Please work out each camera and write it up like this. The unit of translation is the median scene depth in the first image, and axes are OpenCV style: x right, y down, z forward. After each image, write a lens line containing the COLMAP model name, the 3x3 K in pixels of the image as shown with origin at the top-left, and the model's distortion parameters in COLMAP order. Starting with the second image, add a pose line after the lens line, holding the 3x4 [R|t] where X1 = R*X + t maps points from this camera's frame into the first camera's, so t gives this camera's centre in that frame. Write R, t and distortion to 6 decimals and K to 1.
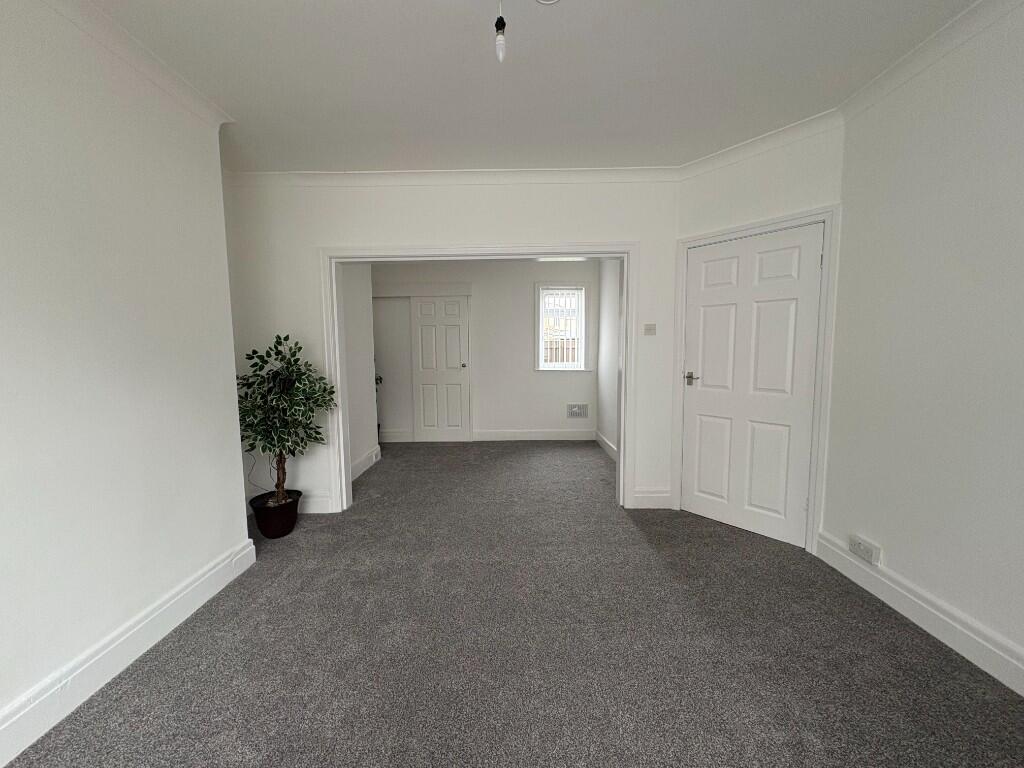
lens RADIAL K [[412.4, 0, 512.0], [0, 412.4, 384.0], [0, 0, 1]] dist [0.001771, 0.000220]
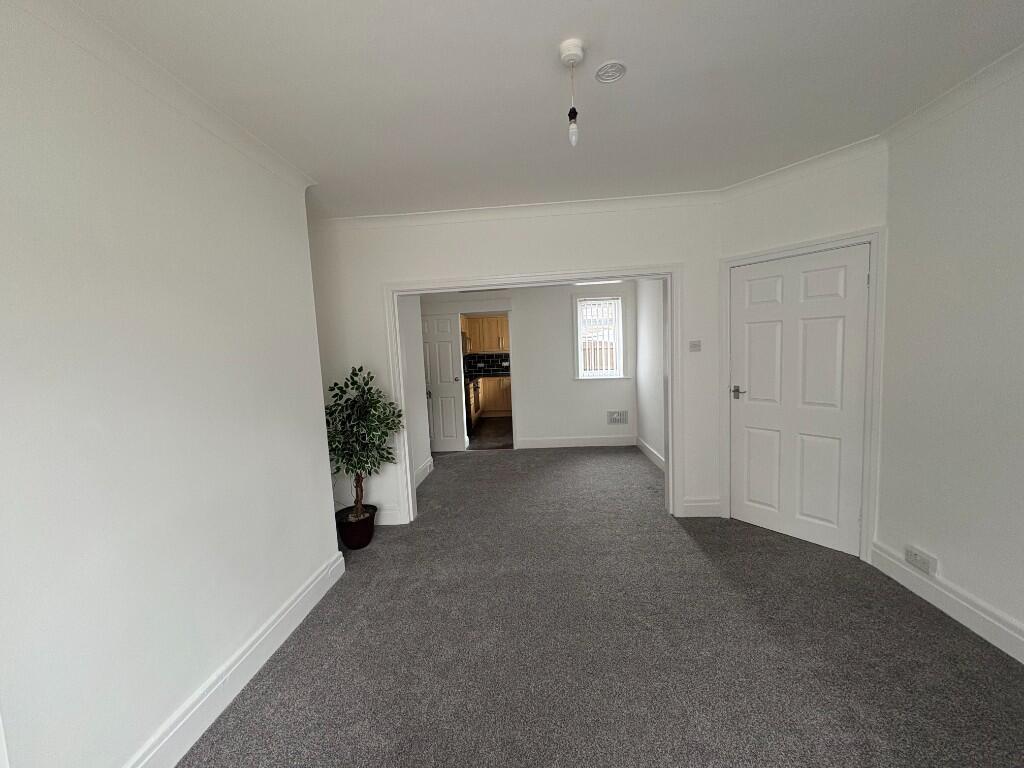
lens RADIAL K [[409.8, 0, 512.3], [0, 409.8, 384.8], [0, 0, 1]] dist [0.002754, -0.000324]
pose [[0.997298, -0.033170, -0.065551, -0.076245], [0.033564, 0.999424, 0.004918, -0.067749], [0.065350, -0.007105, 0.997837, -0.081044]]
